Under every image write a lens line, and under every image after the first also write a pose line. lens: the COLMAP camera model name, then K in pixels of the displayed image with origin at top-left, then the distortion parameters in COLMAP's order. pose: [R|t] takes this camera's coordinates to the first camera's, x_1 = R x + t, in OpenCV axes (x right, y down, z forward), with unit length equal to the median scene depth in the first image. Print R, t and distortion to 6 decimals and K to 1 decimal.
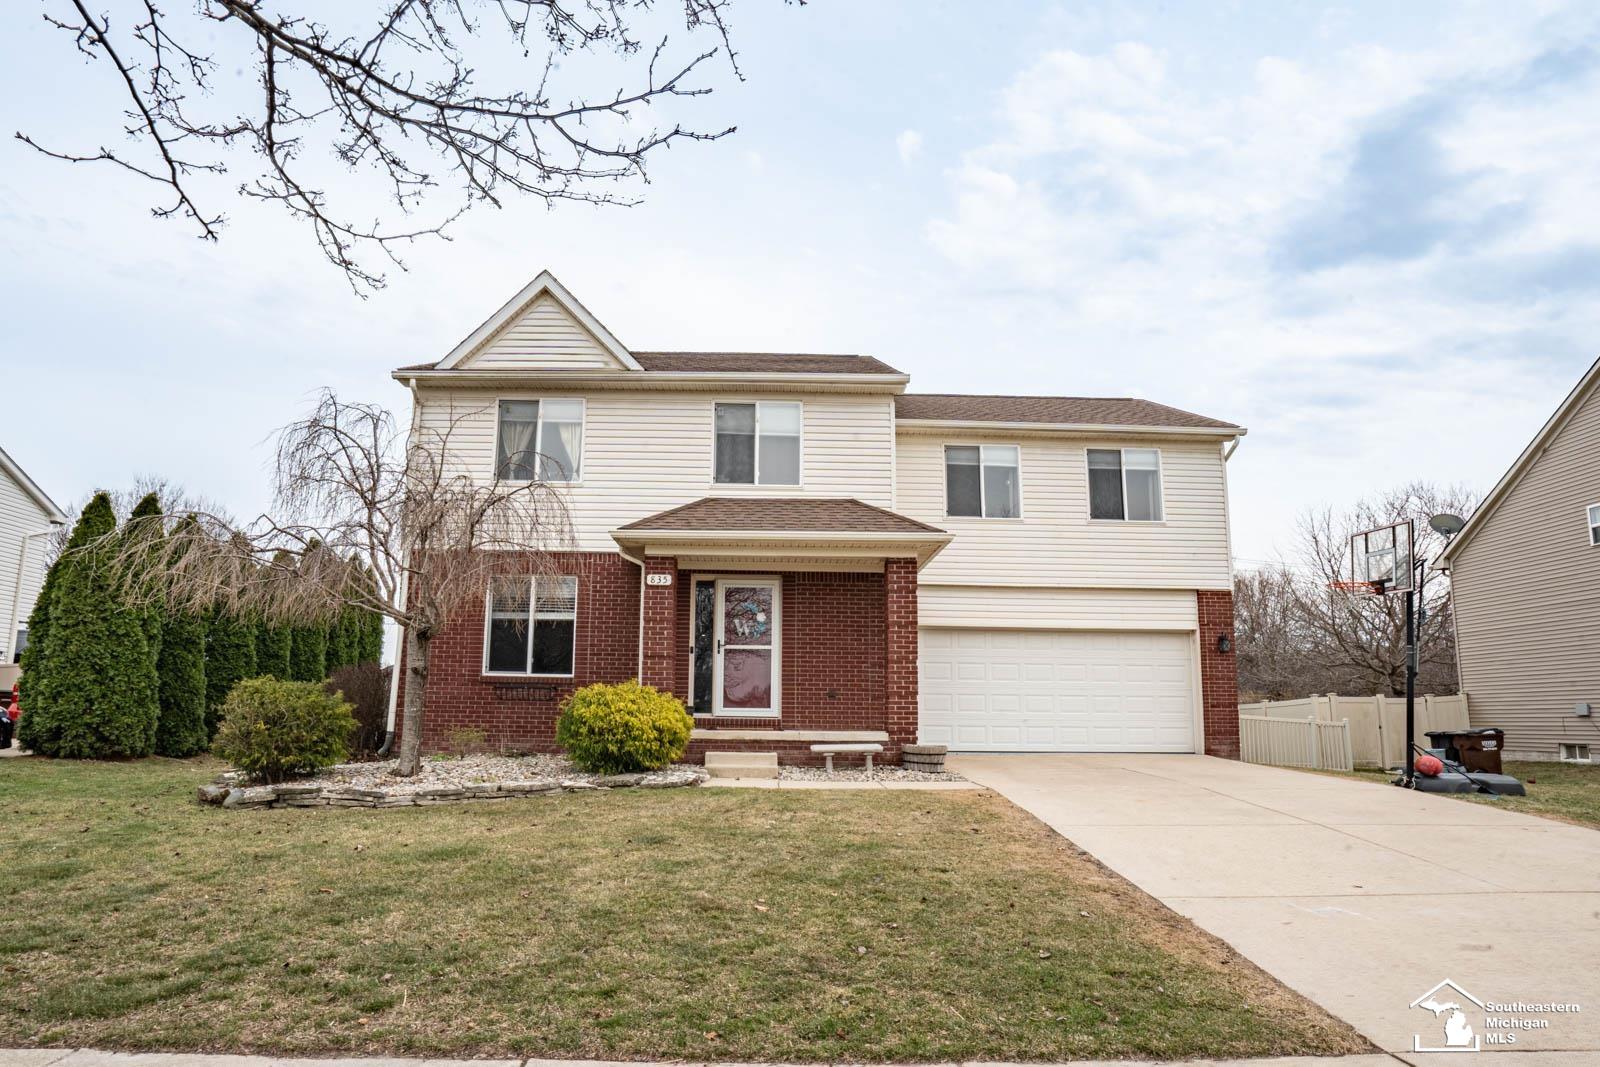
lens RADIAL K [[907.4, 0, 759.0], [0, 907.4, 596.6], [0, 0, 1]] dist [-0.051889, 0.002221]
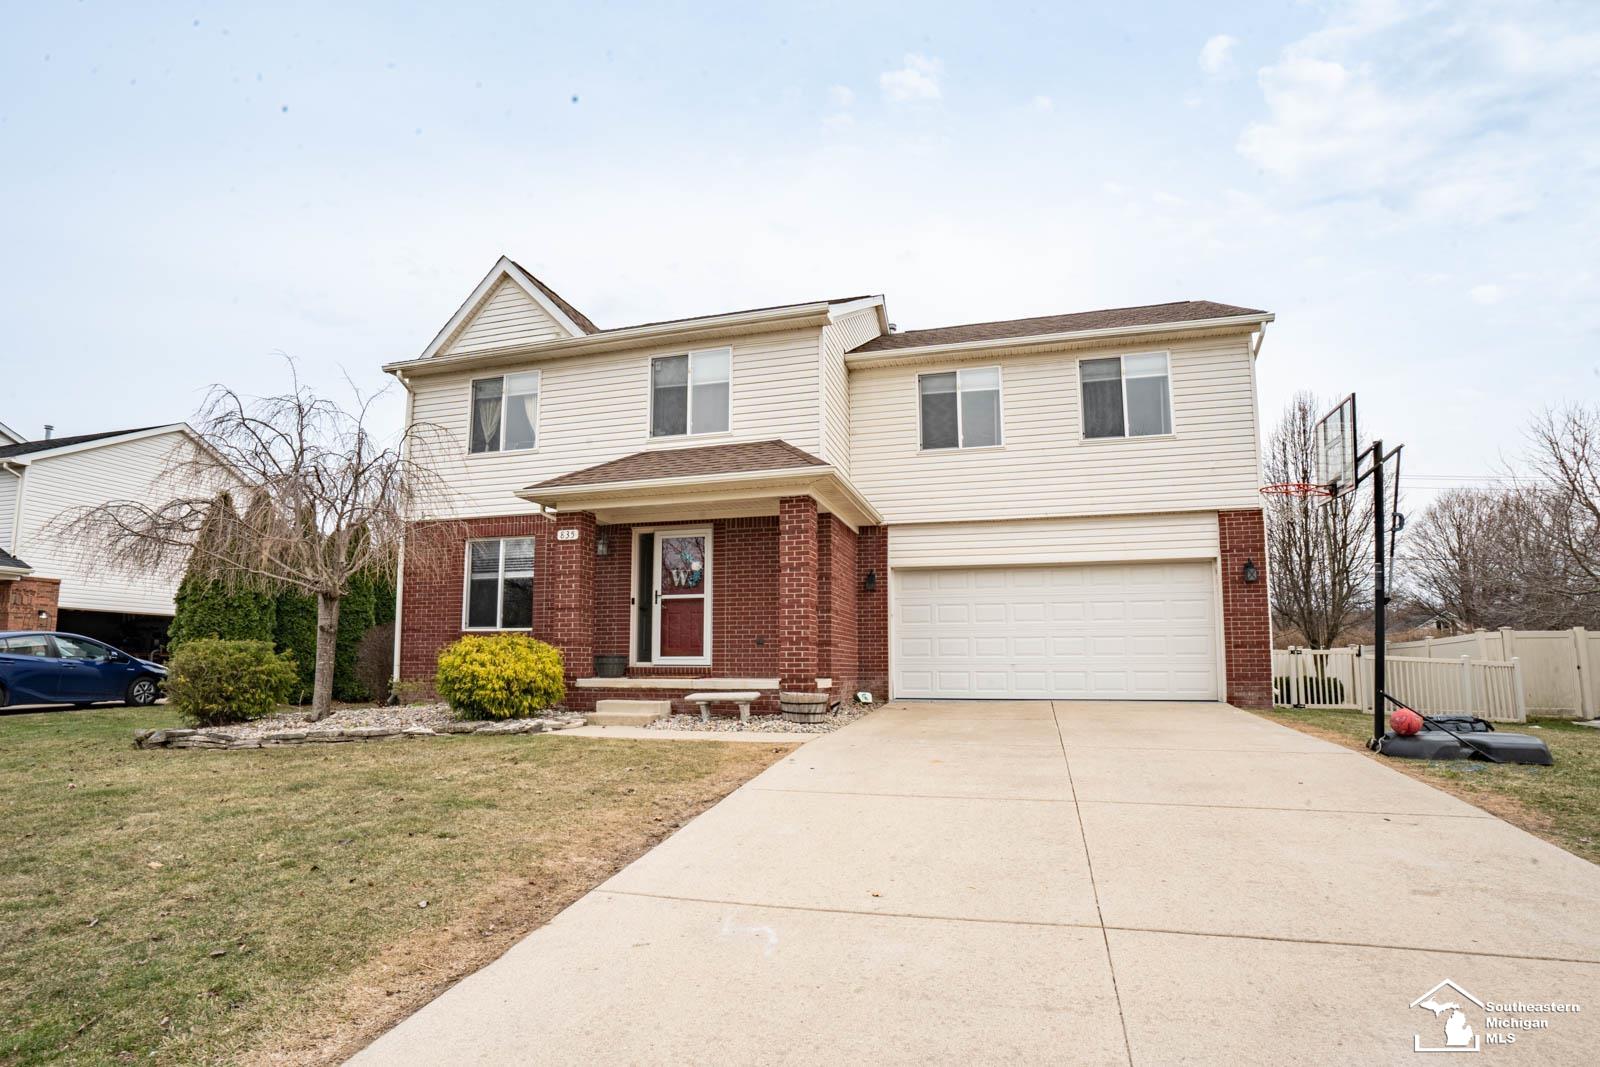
lens RADIAL K [[823.6, 0, 753.8], [0, 823.6, 581.1], [0, 0, 1]] dist [-0.044935, 0.000148]
pose [[0.953922, -0.043070, -0.296949, 0.327695], [0.052040, 0.998395, 0.022362, 0.021541], [0.295509, -0.036785, 0.954632, 0.144390]]
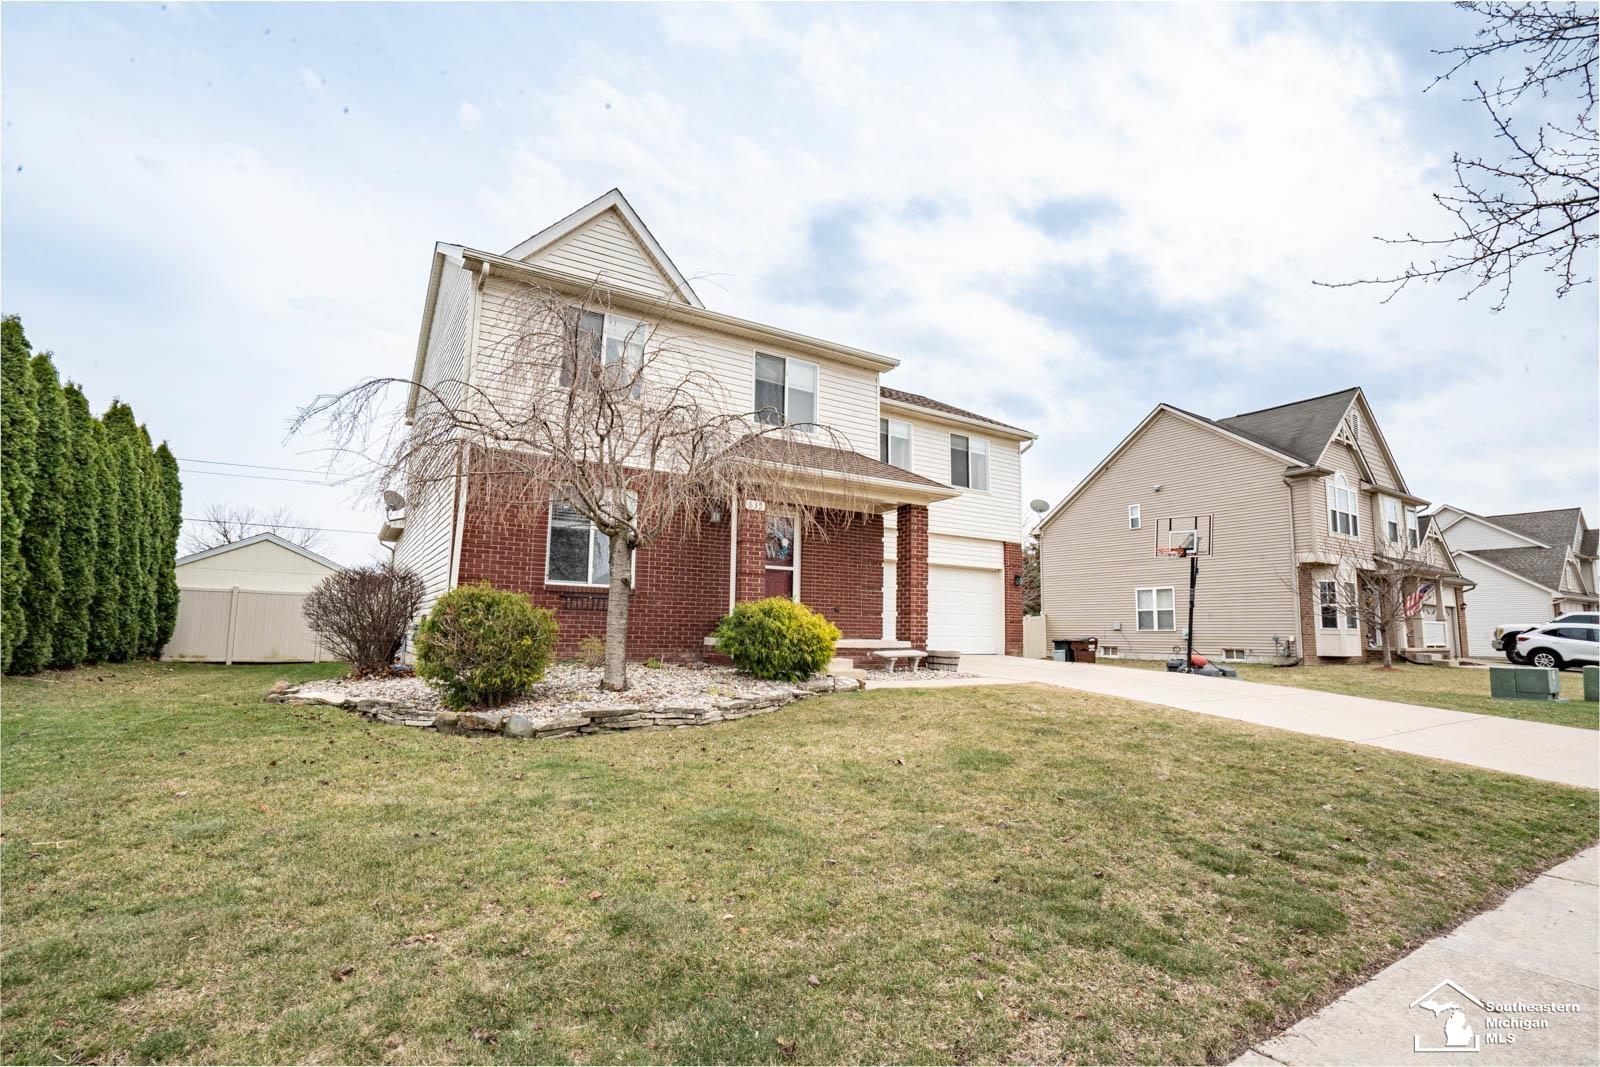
lens RADIAL K [[756.9, 0, 791.4], [0, 756.9, 542.4], [0, 0, 1]] dist [-0.067576, 0.032528]
pose [[0.846512, 0.064168, 0.528488, -0.496984], [-0.079015, 0.996858, 0.005527, 0.016224], [-0.526473, -0.046437, 0.848922, 0.164636]]
